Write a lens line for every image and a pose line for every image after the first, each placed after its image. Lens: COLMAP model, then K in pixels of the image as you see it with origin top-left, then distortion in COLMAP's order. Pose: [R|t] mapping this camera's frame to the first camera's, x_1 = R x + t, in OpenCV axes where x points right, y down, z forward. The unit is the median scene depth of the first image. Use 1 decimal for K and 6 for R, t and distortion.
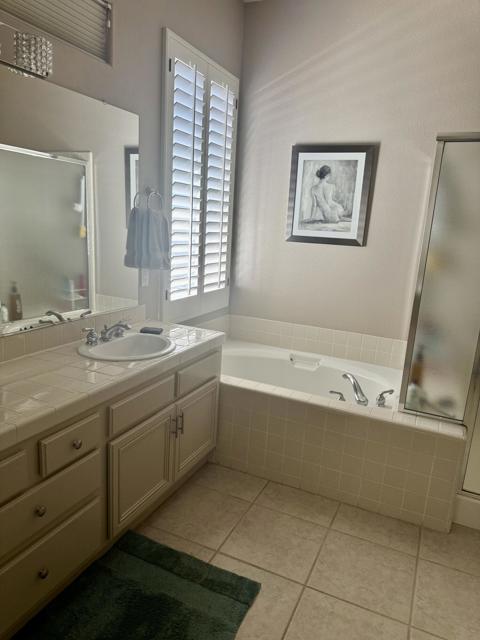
lens RADIAL K [[445.9, 0, 243.2], [0, 445.9, 323.5], [0, 0, 1]] dist [0.087757, -0.124854]
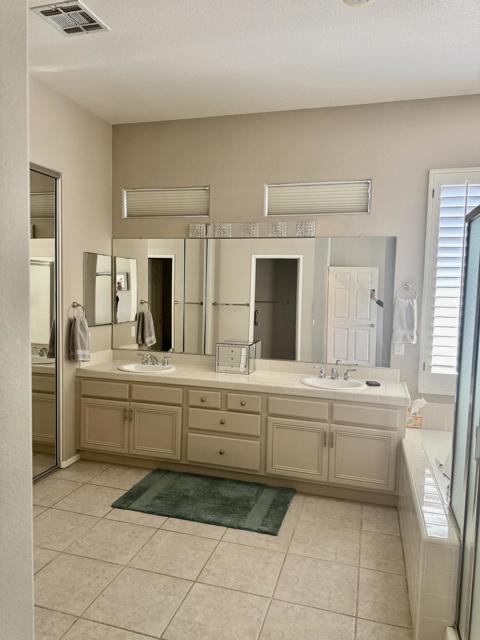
lens RADIAL K [[456.2, 0, 240.0], [0, 456.2, 320.0], [0, 0, 1]] dist [-0.009070, -0.004432]
pose [[0.147473, 0.017005, -0.988920, 1.257040], [-0.235106, 0.971796, -0.018350, -0.057587], [0.960717, 0.235207, 0.147312, 0.395560]]
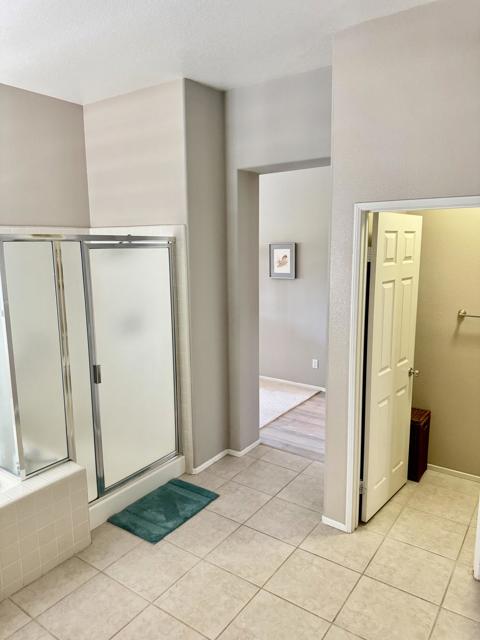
lens RADIAL K [[445.9, 0, 243.2], [0, 445.9, 323.5], [0, 0, 1]] dist [0.087757, -0.124854]
pose [[0.176389, -0.237450, 0.955251, -0.525076], [0.241622, 0.951220, 0.191832, -0.253952], [-0.954204, 0.196972, 0.225158, 0.193707]]
